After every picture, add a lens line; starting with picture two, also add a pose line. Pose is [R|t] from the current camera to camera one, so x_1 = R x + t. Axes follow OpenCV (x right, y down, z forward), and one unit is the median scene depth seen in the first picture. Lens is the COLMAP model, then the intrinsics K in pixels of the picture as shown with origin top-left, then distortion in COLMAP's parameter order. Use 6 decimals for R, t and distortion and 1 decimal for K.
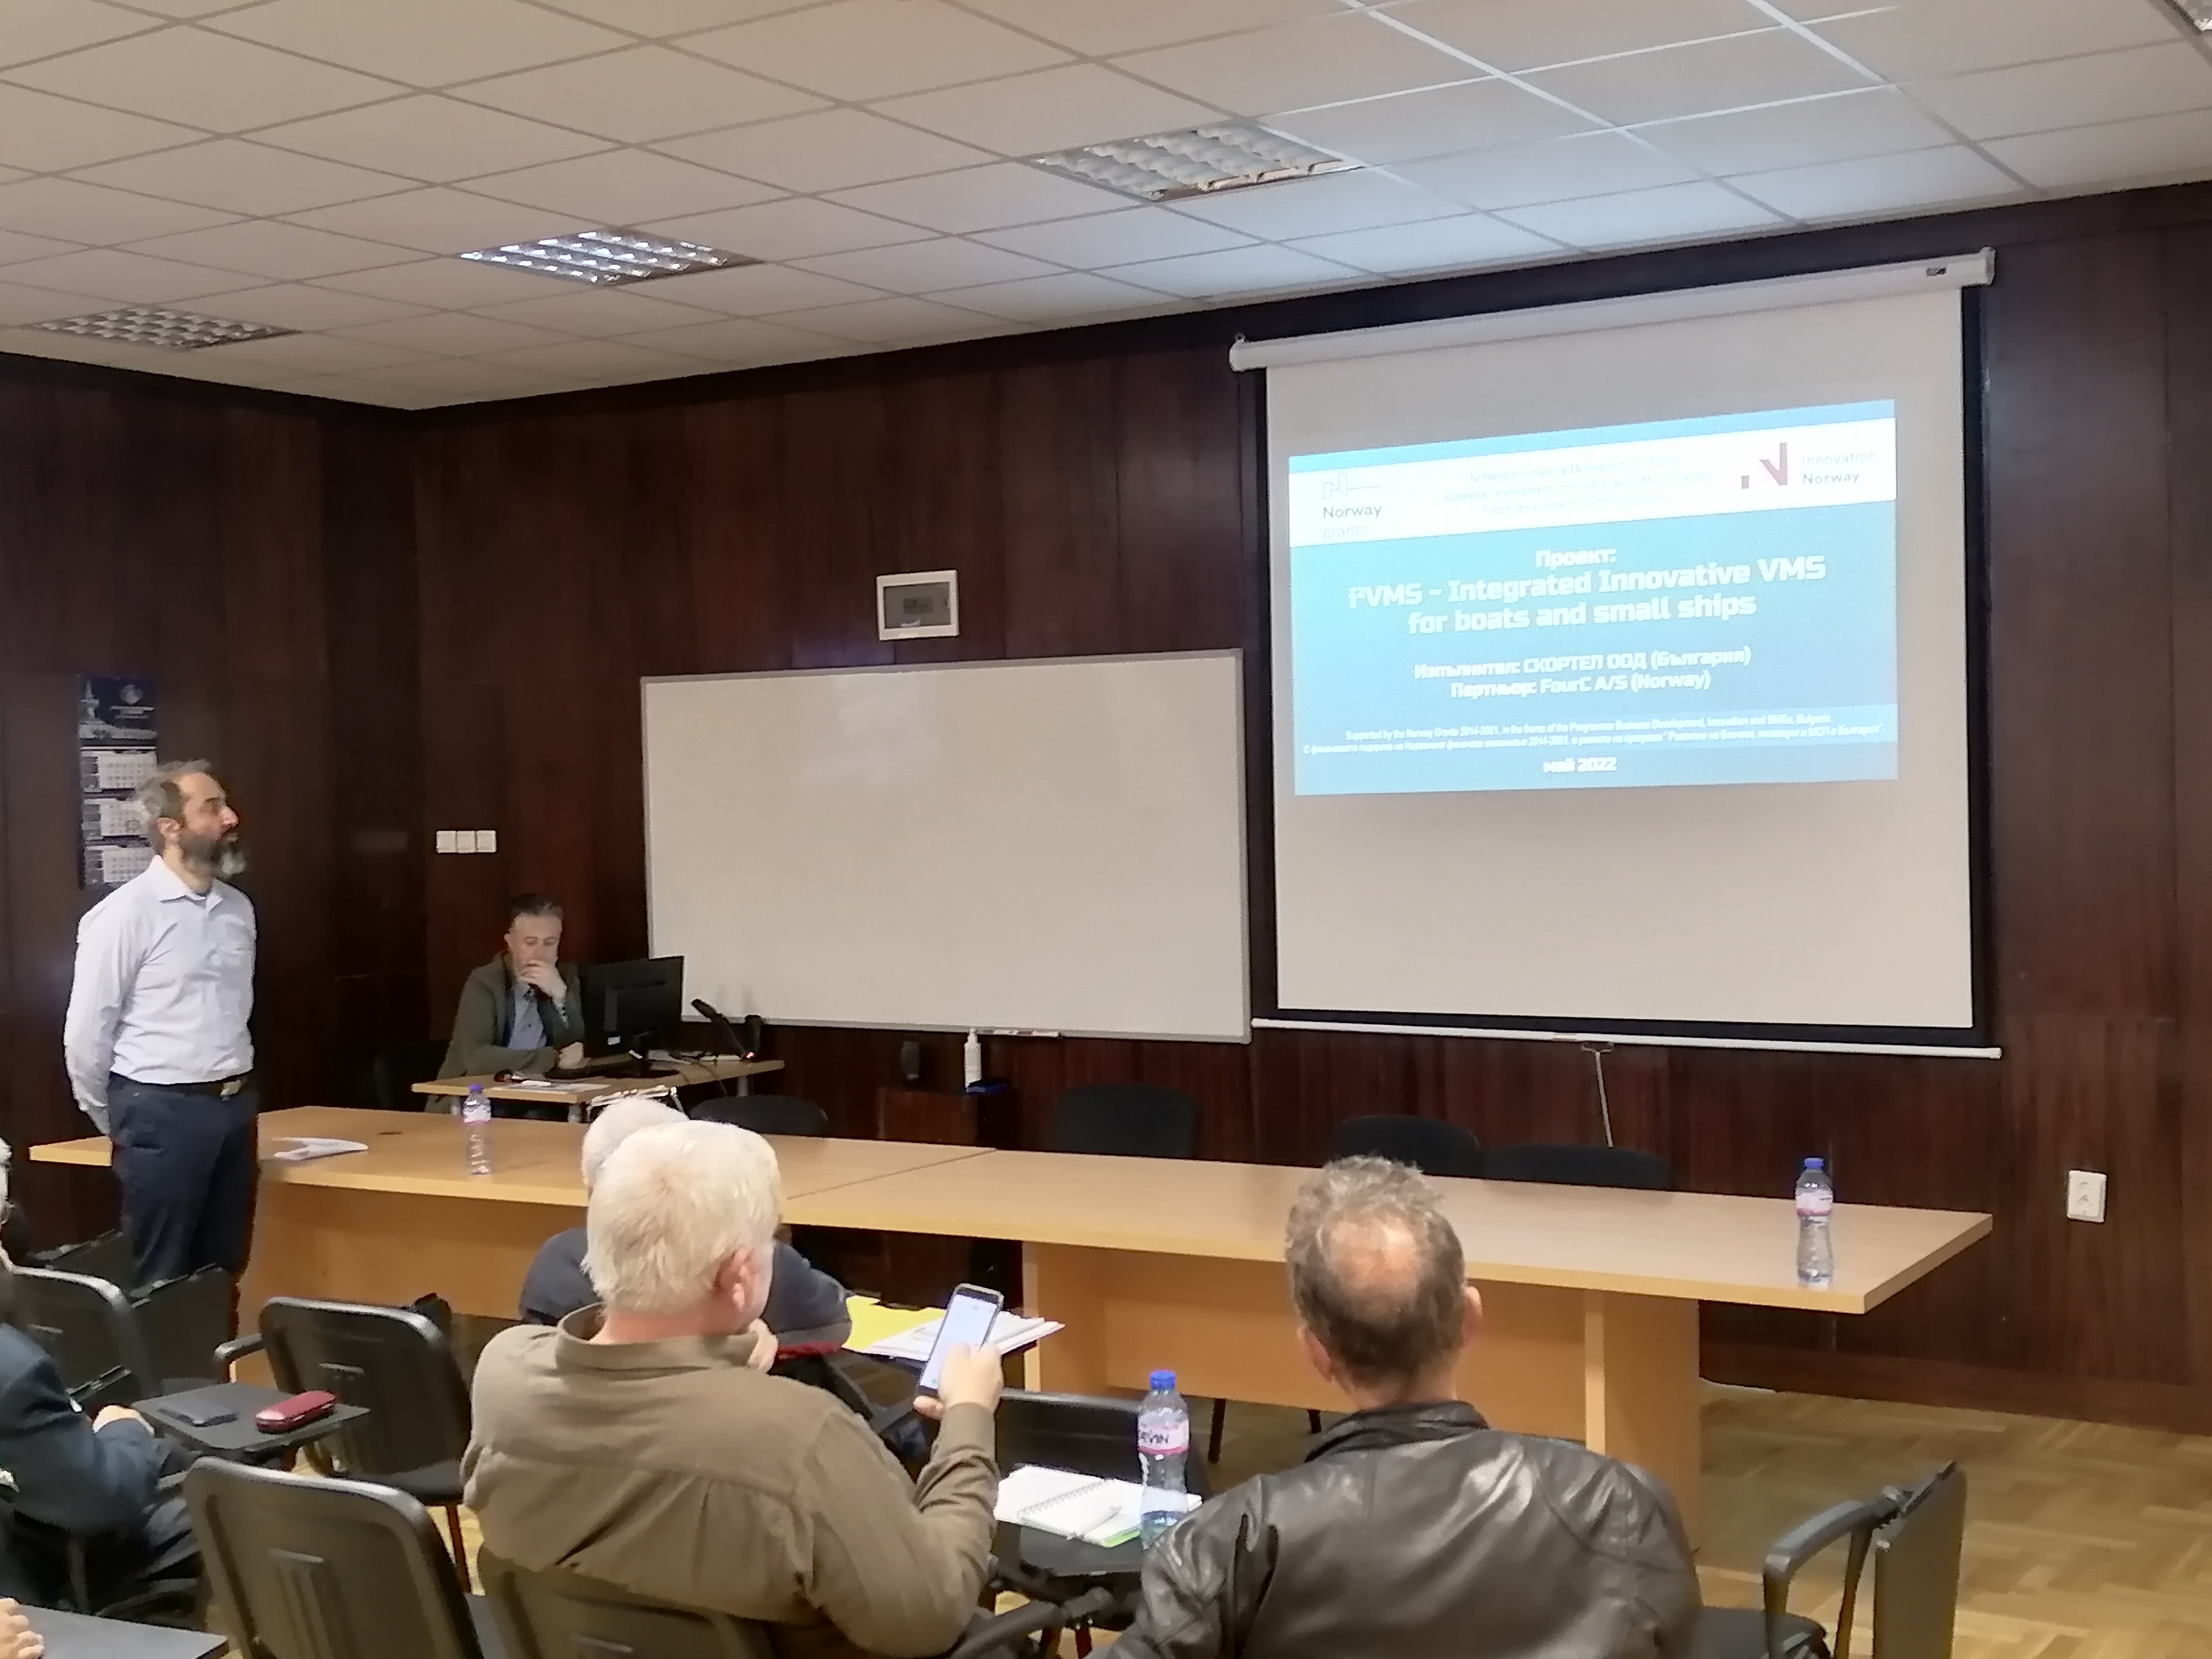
lens RADIAL K [[2761.2, 0, 1113.7], [0, 2761.2, 839.3], [0, 0, 1]] dist [0.024051, 0.000000]
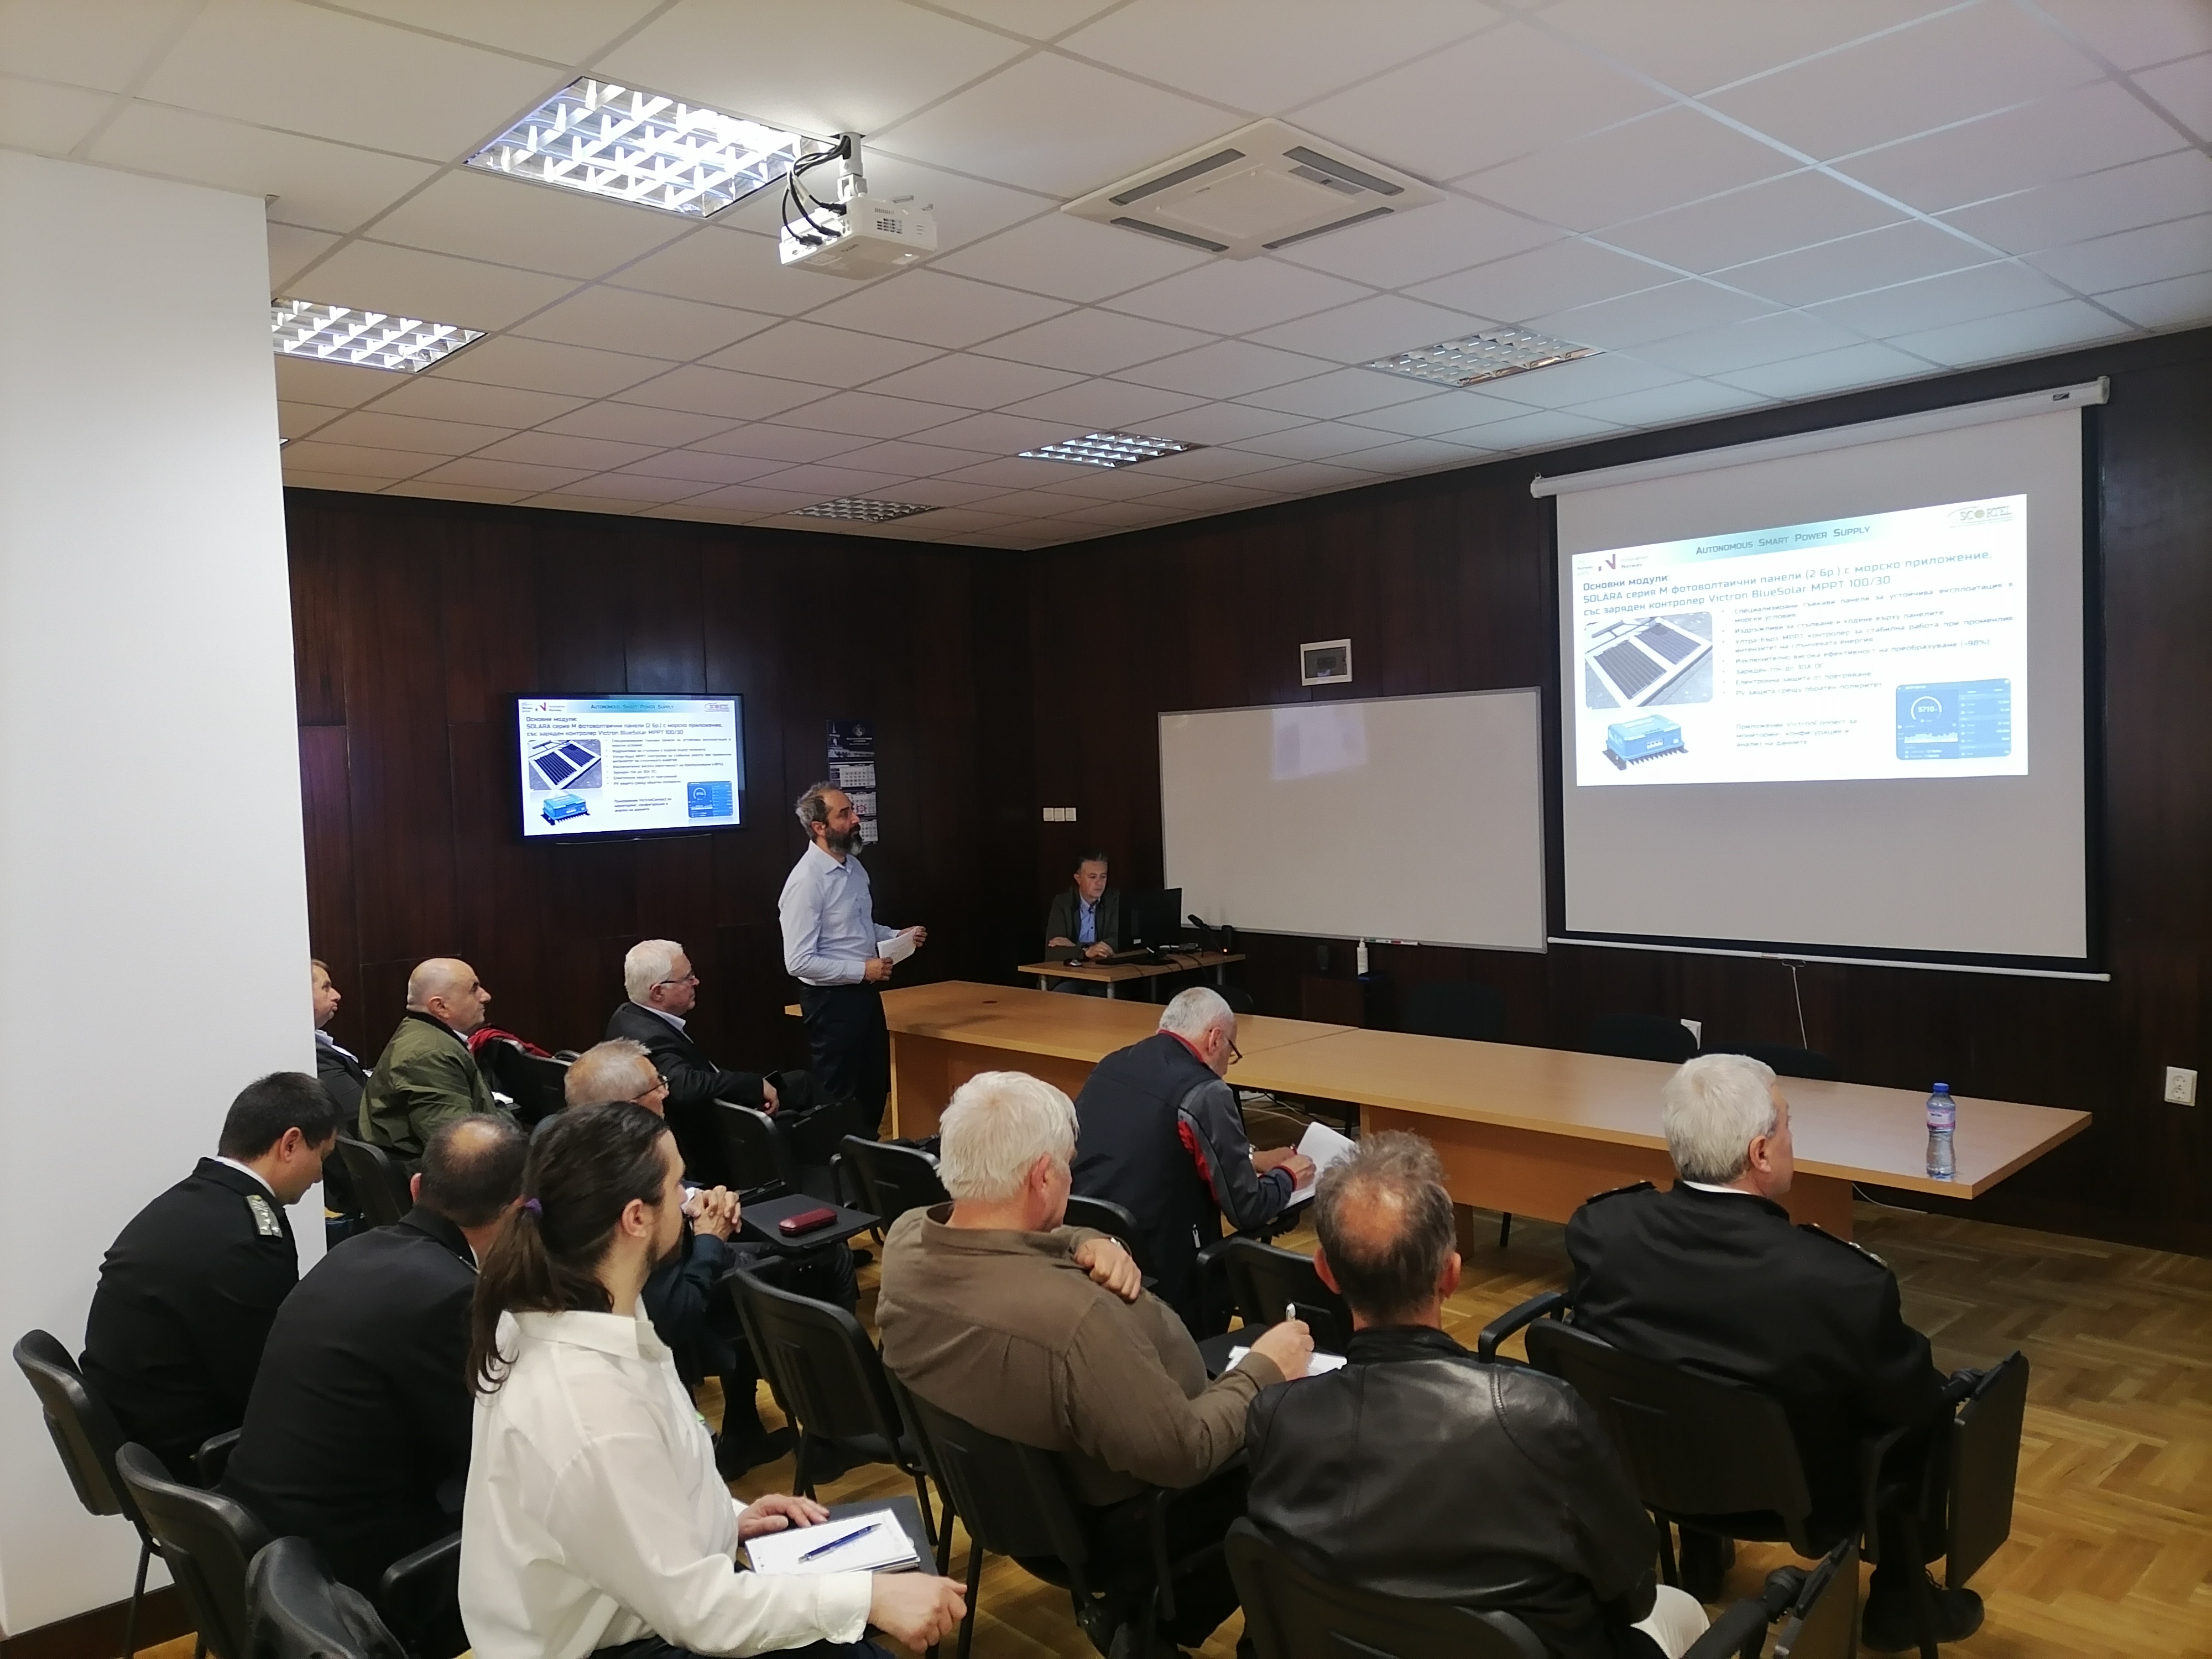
lens RADIAL K [[1617.8, 0, 1096.9], [0, 1617.8, 831.5], [0, 0, 1]] dist [-0.006103, 0.003946]
pose [[0.963603, -0.002994, -0.267322, 0.050626], [0.011481, 0.999478, 0.030190, -0.021133], [0.267092, -0.032161, 0.963134, 0.103846]]
